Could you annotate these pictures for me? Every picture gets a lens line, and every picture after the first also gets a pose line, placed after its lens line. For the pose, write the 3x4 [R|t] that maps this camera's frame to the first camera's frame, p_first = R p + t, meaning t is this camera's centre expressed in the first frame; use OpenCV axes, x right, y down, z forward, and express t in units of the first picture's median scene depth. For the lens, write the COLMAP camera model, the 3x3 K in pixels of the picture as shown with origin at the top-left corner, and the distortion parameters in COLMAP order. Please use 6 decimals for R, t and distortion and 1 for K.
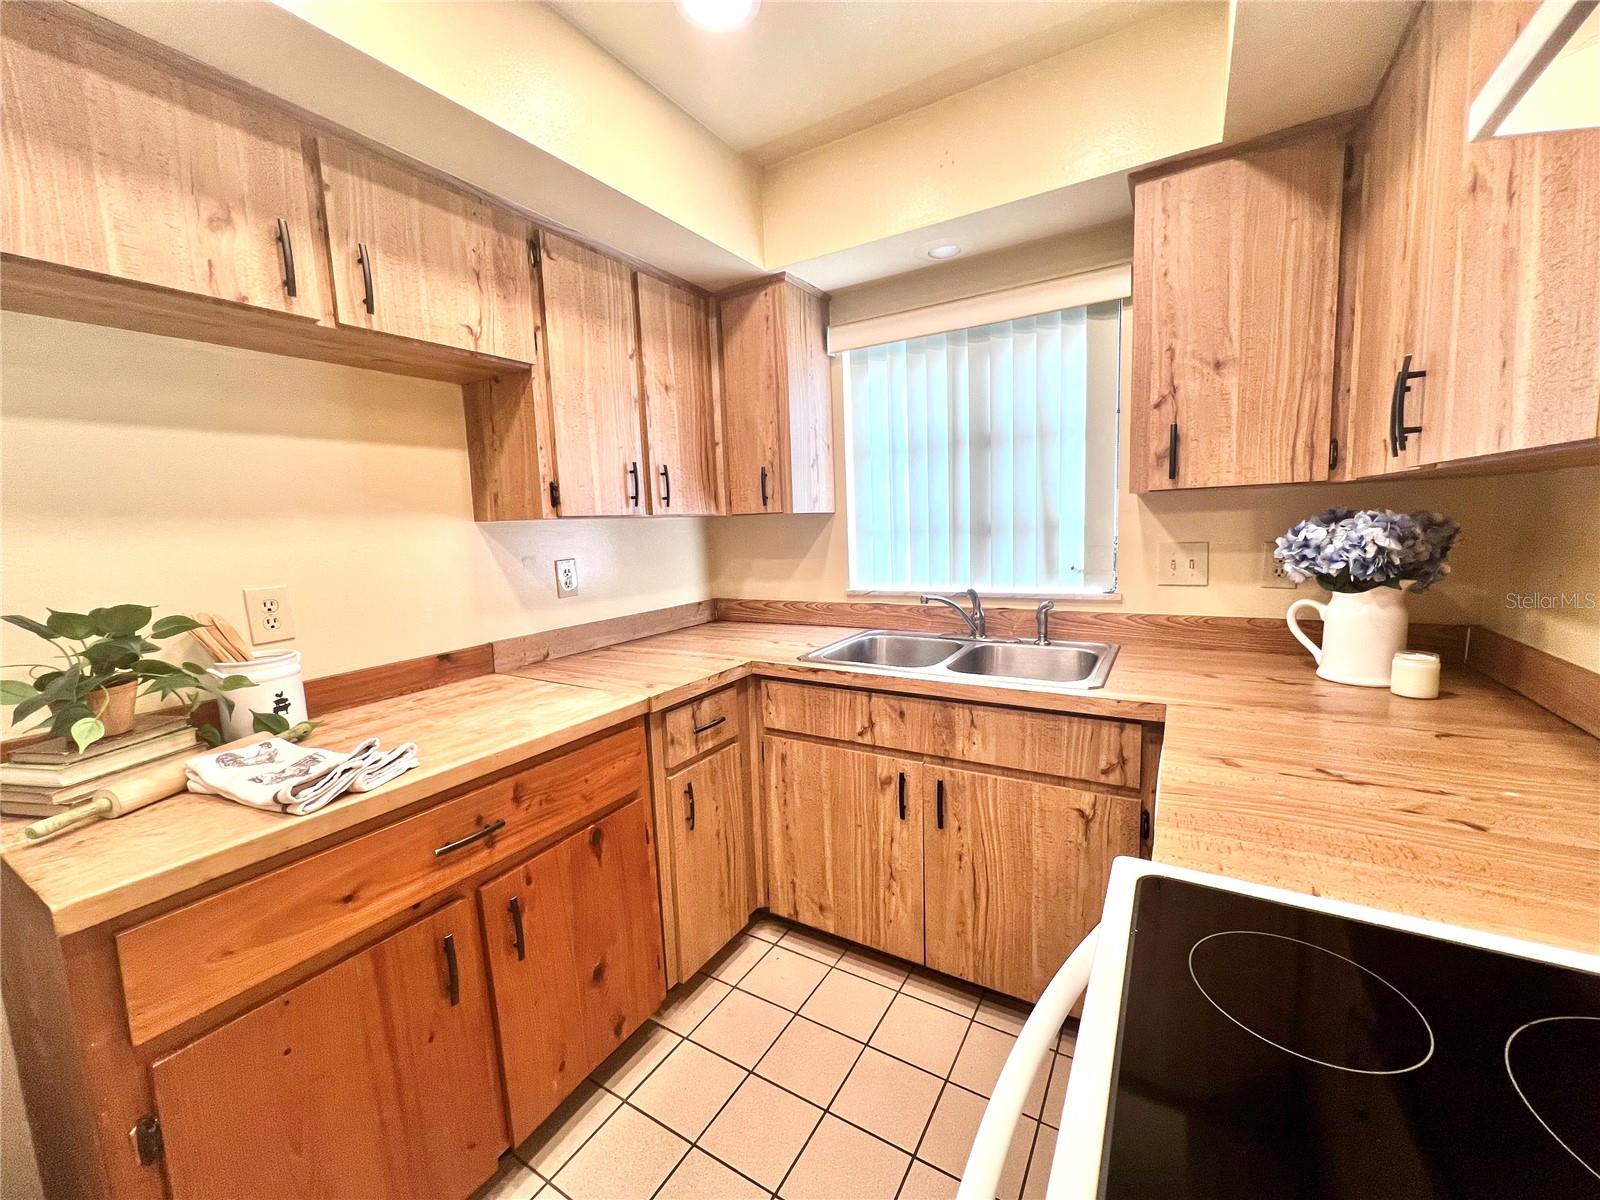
lens RADIAL K [[638.0, 0, 793.6], [0, 638.0, 598.2], [0, 0, 1]] dist [-0.003013, -0.000373]
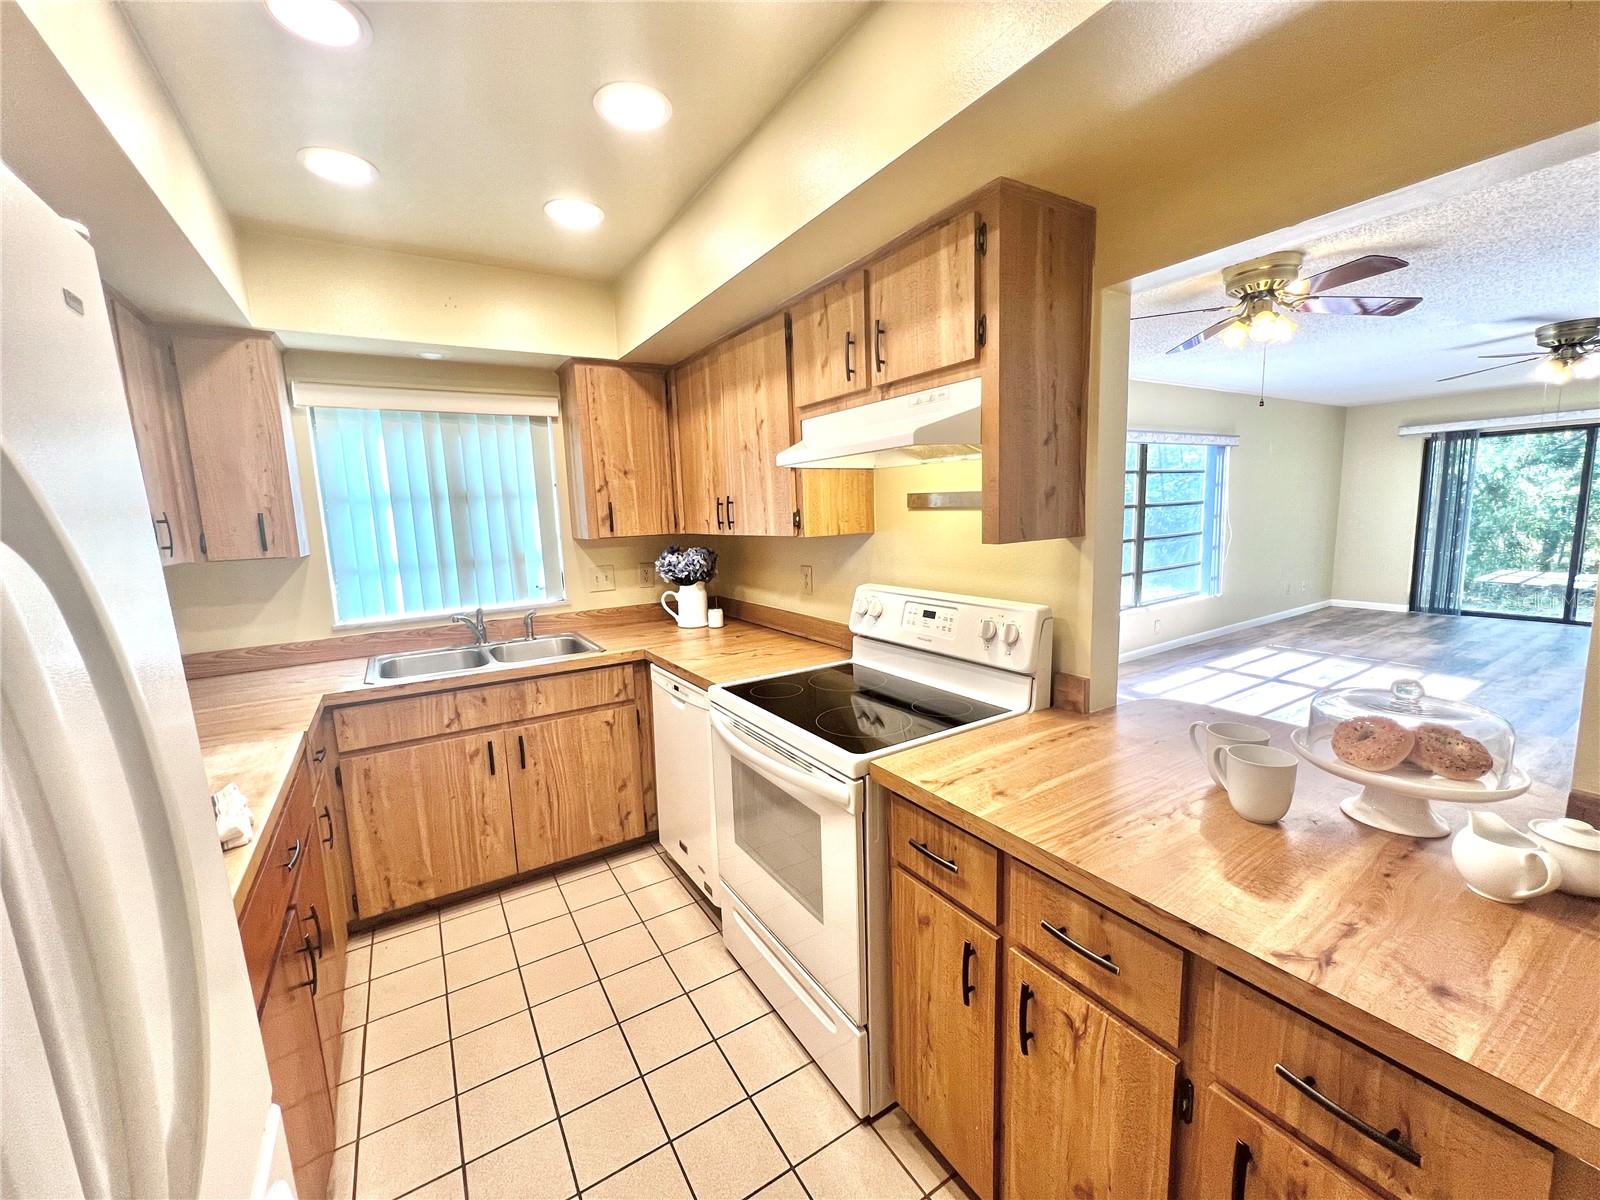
lens RADIAL K [[636.5, 0, 797.5], [0, 636.5, 599.1], [0, 0, 1]] dist [-0.003525, 0.000330]
pose [[0.449286, -0.099657, 0.887812, -0.713793], [0.124596, 0.991037, 0.048191, -0.016933], [-0.884657, 0.088966, 0.457676, -0.250850]]
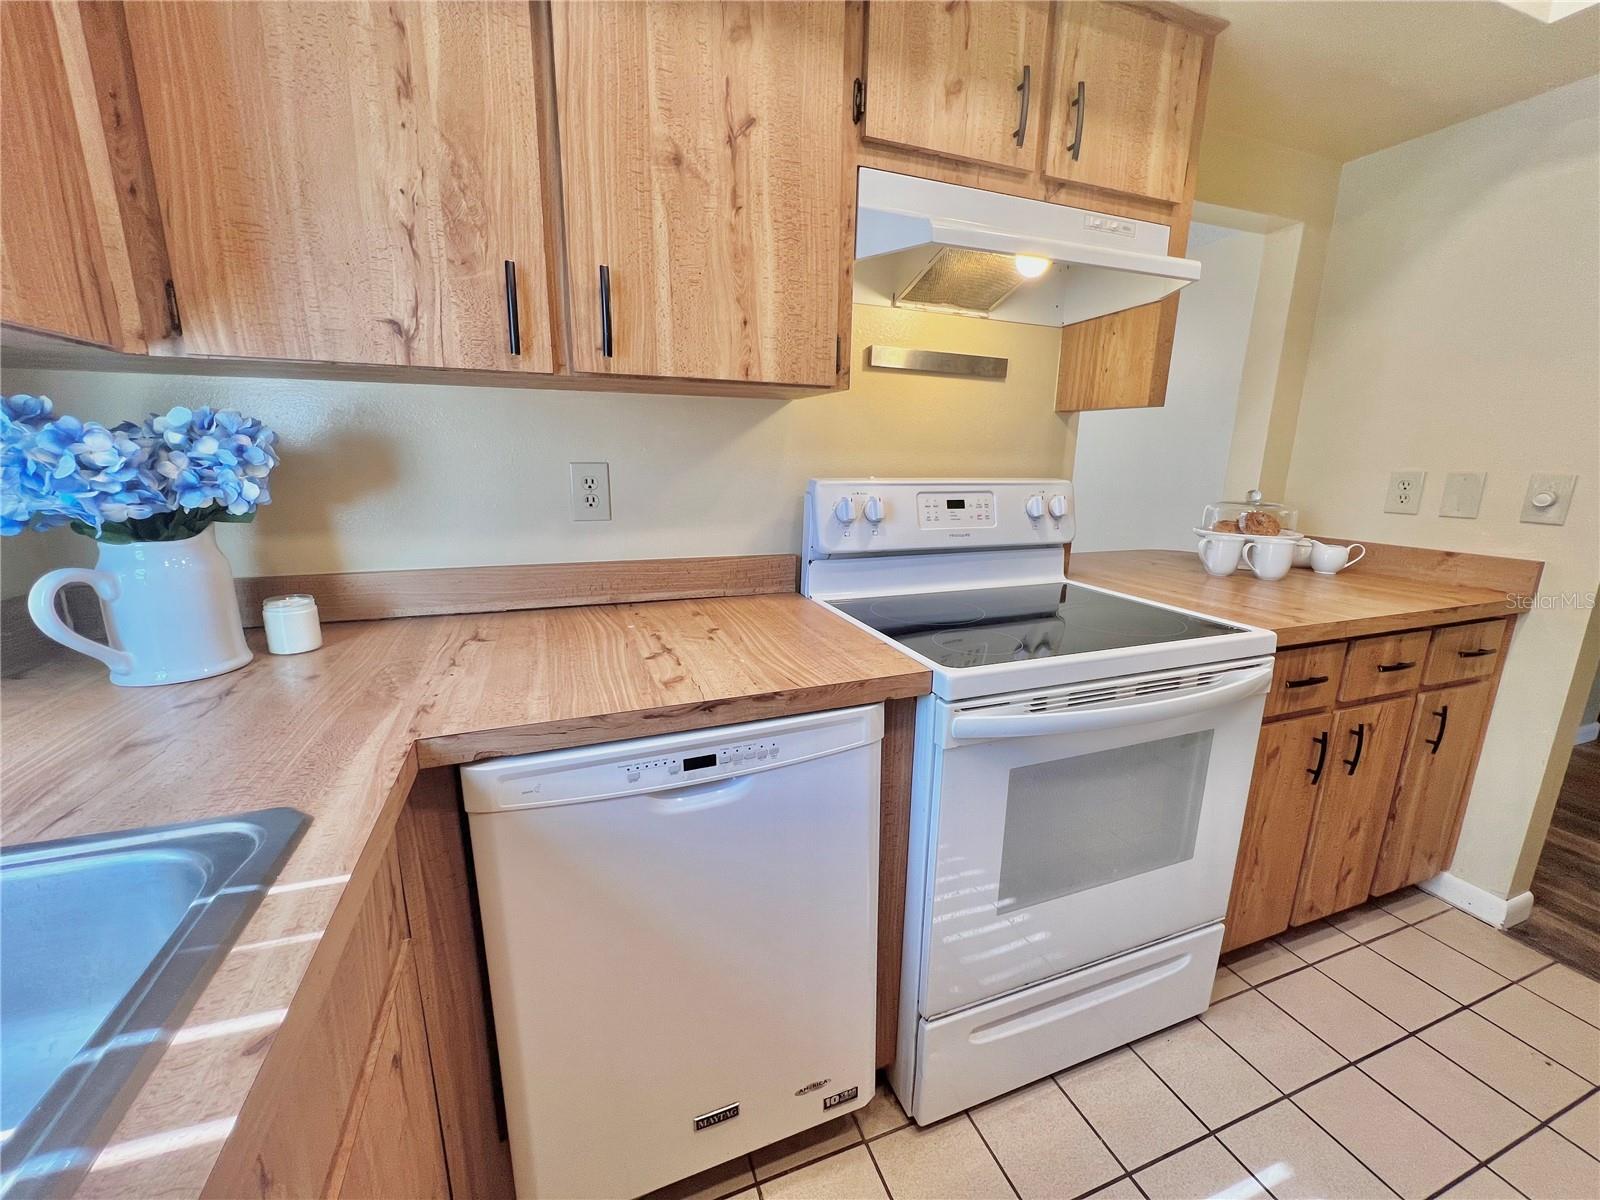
lens RADIAL K [[638.0, 0, 793.6], [0, 638.0, 598.2], [0, 0, 1]] dist [-0.003013, -0.000373]
pose [[-0.784971, -0.103291, 0.610862, -0.005830], [0.096705, 0.953489, 0.285493, -0.061767], [-0.611939, 0.283177, -0.738472, 0.911722]]
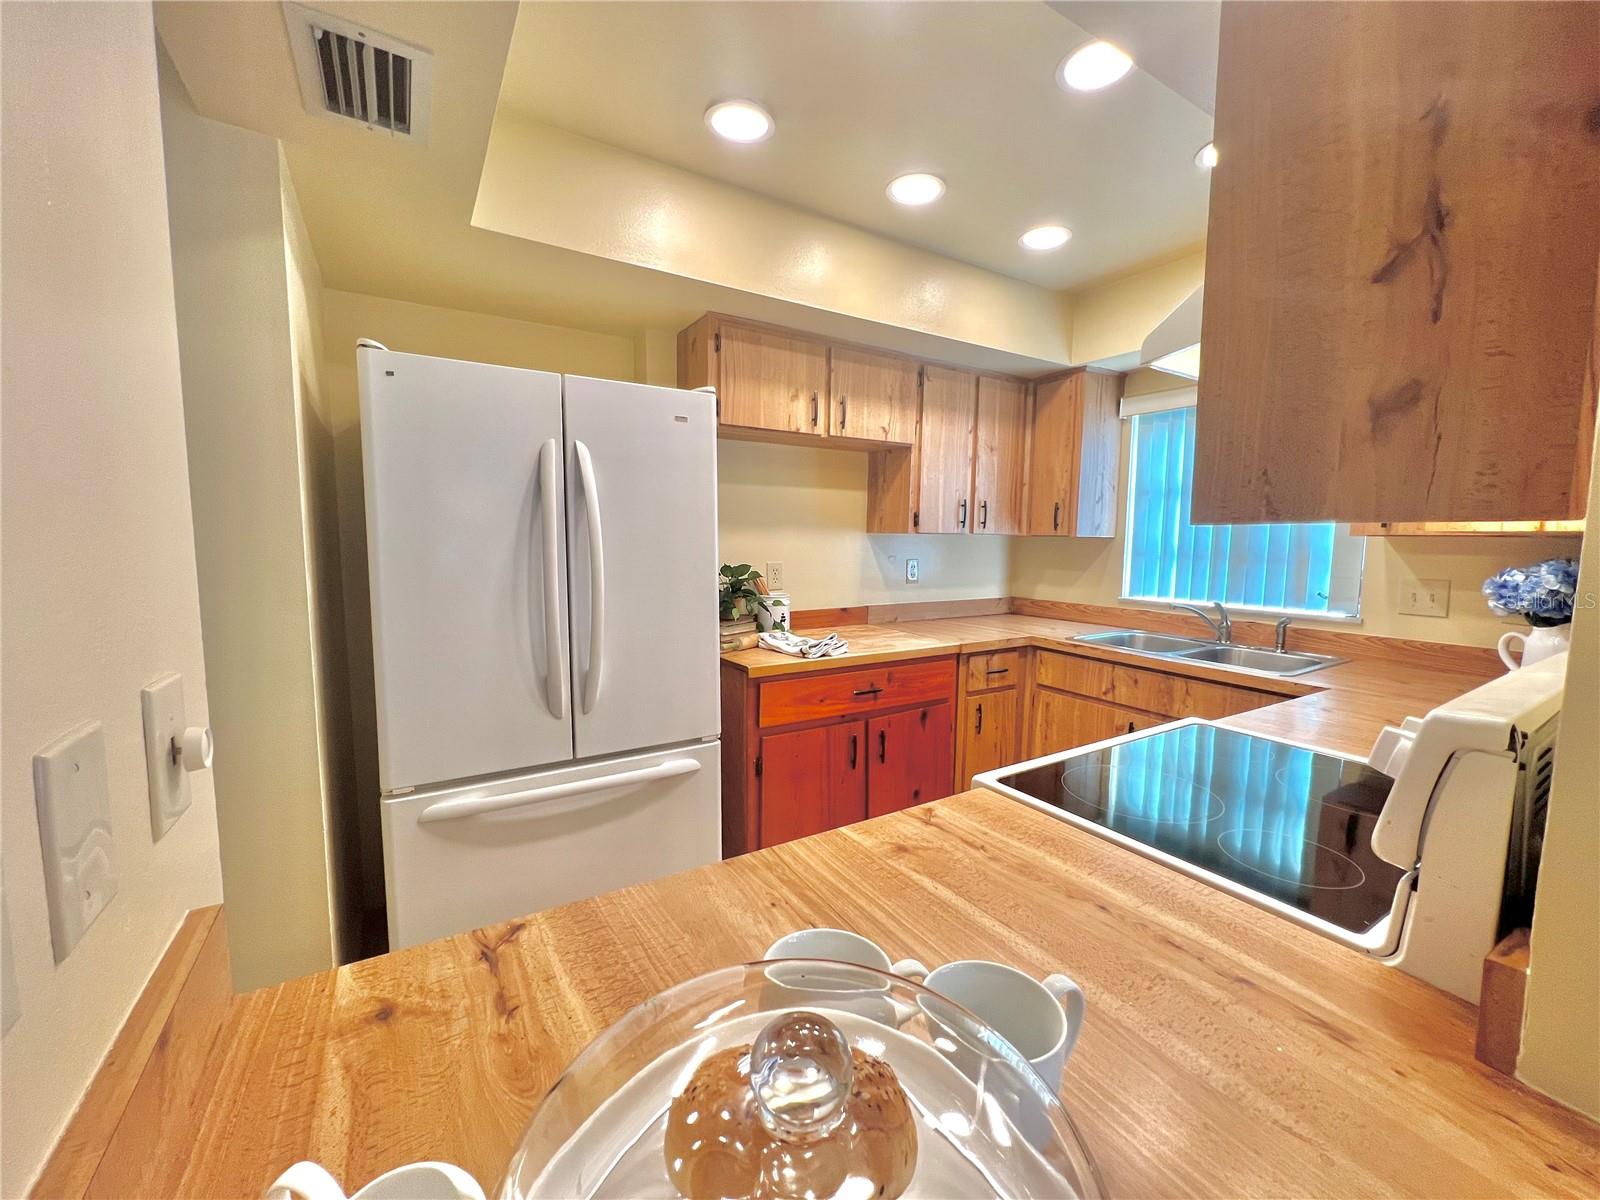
lens RADIAL K [[636.5, 0, 797.5], [0, 636.5, 599.1], [0, 0, 1]] dist [-0.003525, 0.000330]
pose [[0.889725, 0.095276, -0.446443, 0.110880], [-0.100897, 0.994834, 0.011229, 0.056644], [0.445207, 0.035054, 0.894741, -0.610106]]
